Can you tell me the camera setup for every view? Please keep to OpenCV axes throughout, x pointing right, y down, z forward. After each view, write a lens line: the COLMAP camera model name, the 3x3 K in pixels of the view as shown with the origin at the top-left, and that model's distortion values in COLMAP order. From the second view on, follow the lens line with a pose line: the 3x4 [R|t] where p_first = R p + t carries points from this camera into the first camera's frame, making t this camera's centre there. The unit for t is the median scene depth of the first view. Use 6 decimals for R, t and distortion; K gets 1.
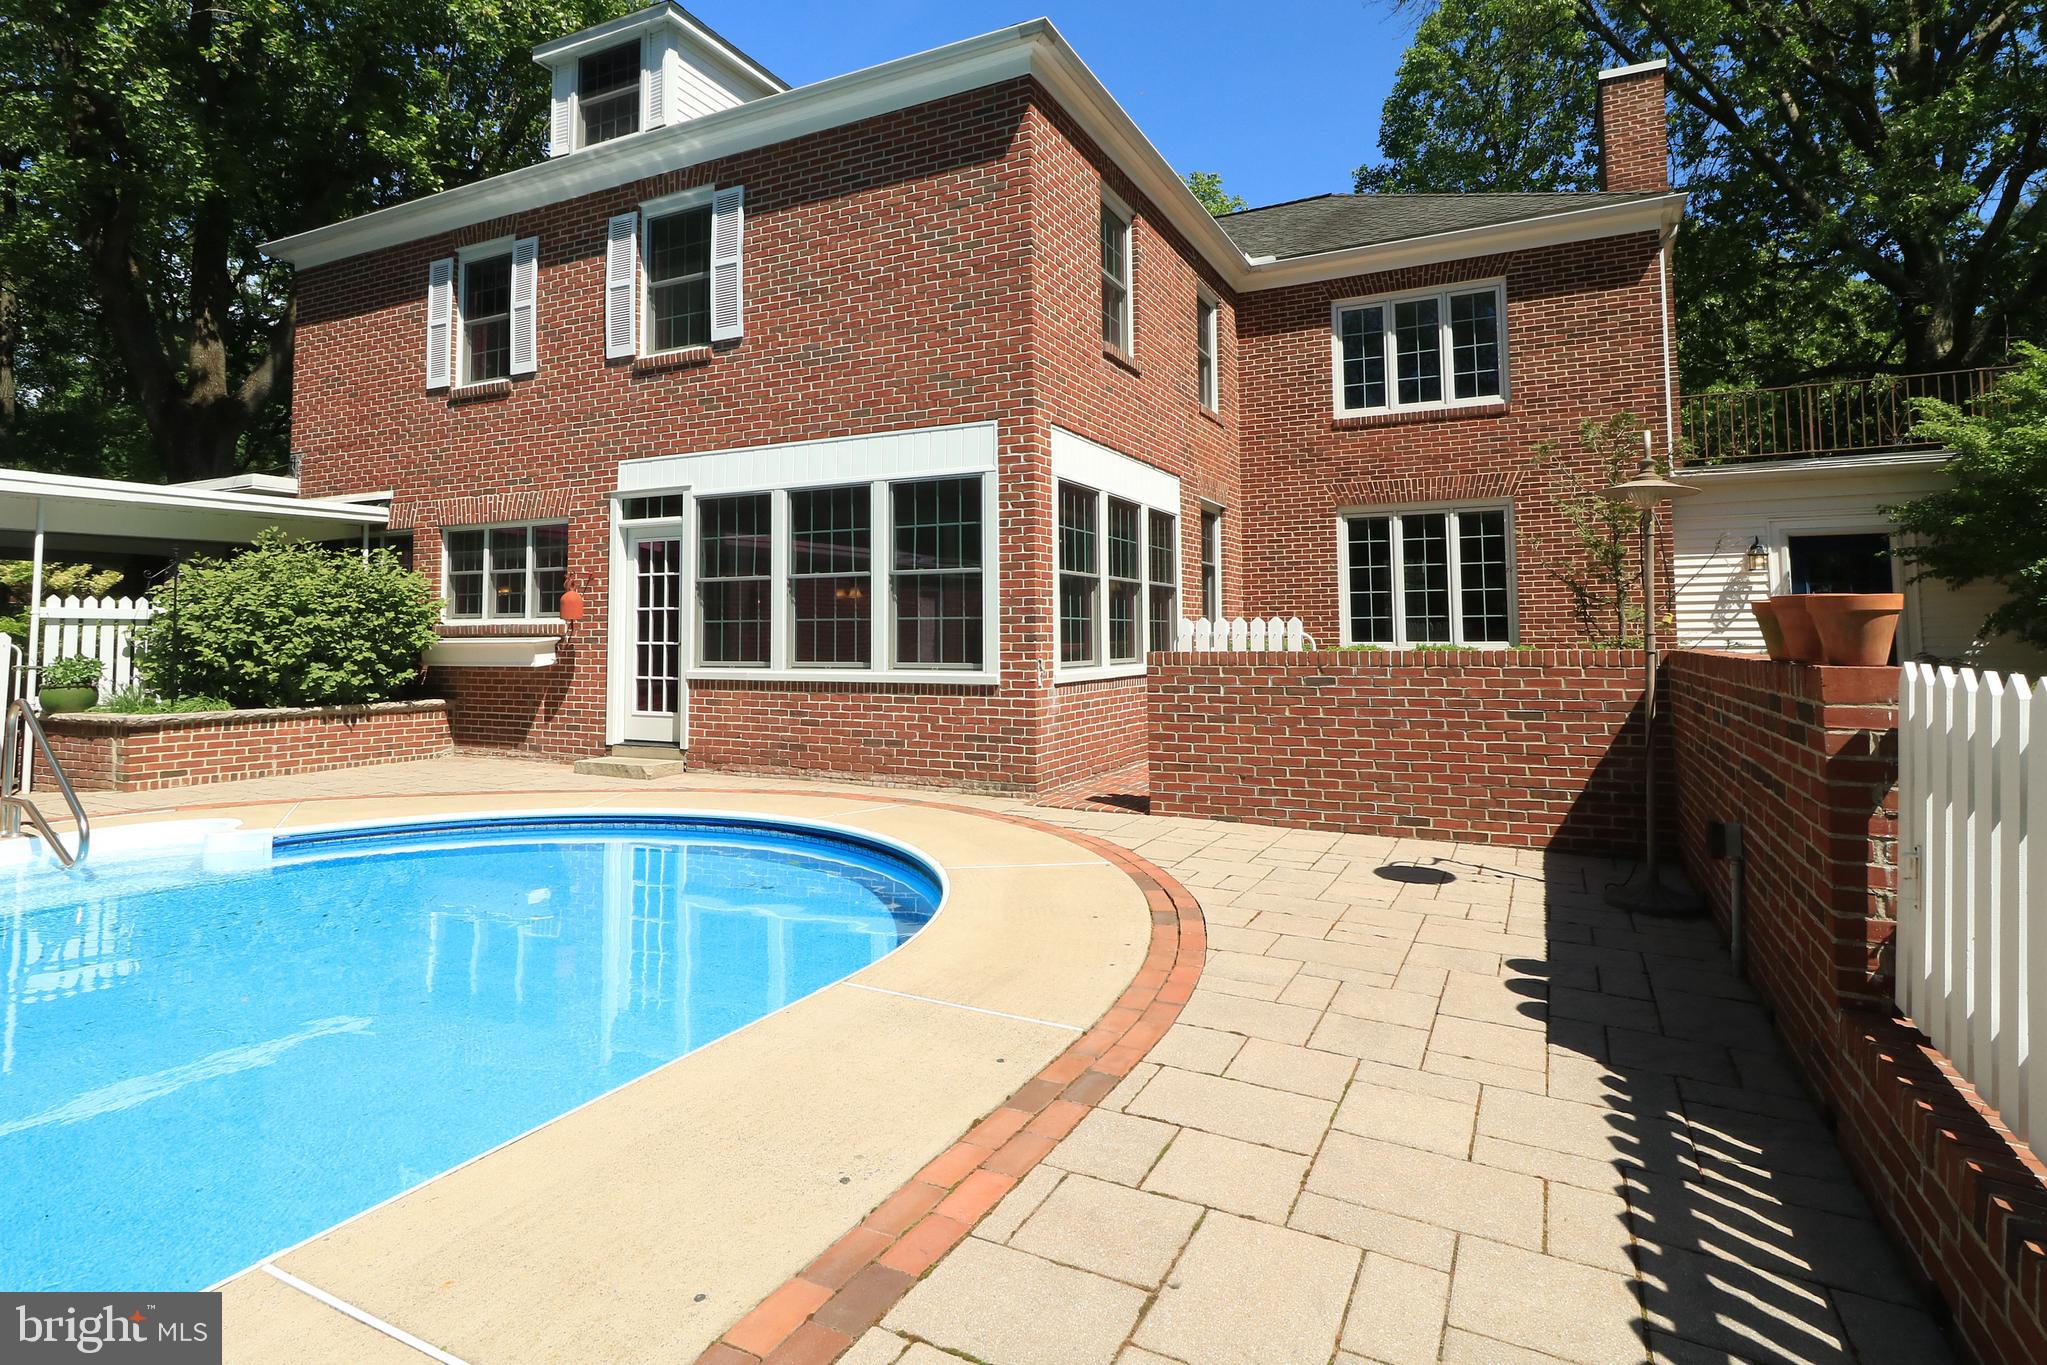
lens RADIAL K [[1049.6, 0, 1022.8], [0, 1049.6, 558.1], [0, 0, 1]] dist [0.005021, 0.000501]
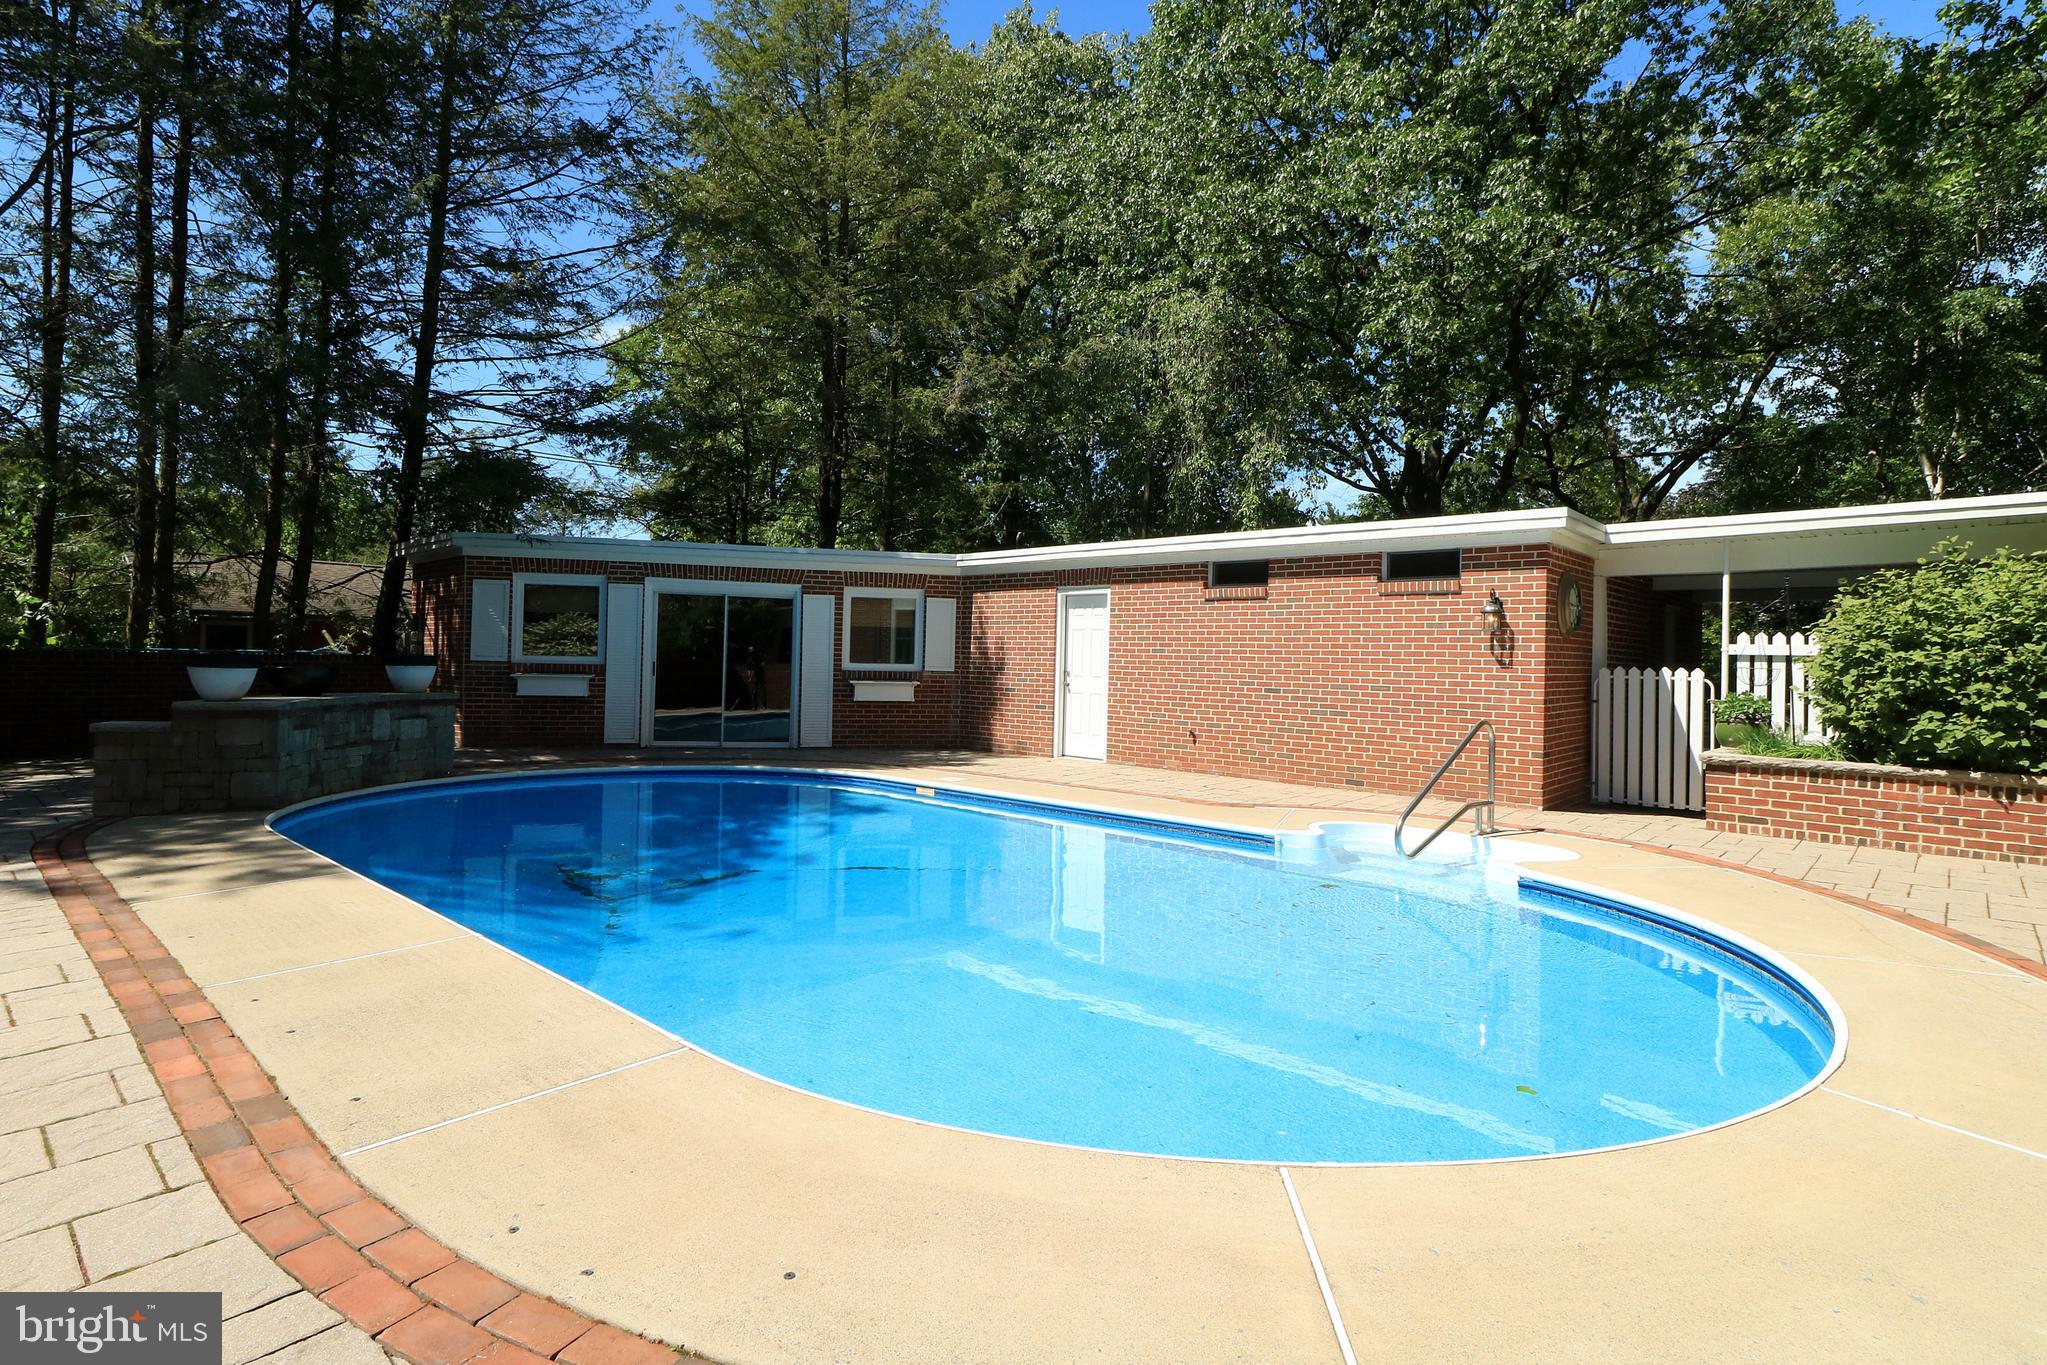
lens RADIAL K [[1022.5, 0, 1024.4], [0, 1022.5, 656.3], [0, 0, 1]] dist [0.003186, 0.000403]
pose [[-0.267951, -0.006775, -0.963409, 0.227919], [0.053141, 0.998349, -0.021801, 0.042788], [0.961966, -0.057038, -0.267148, 0.595004]]
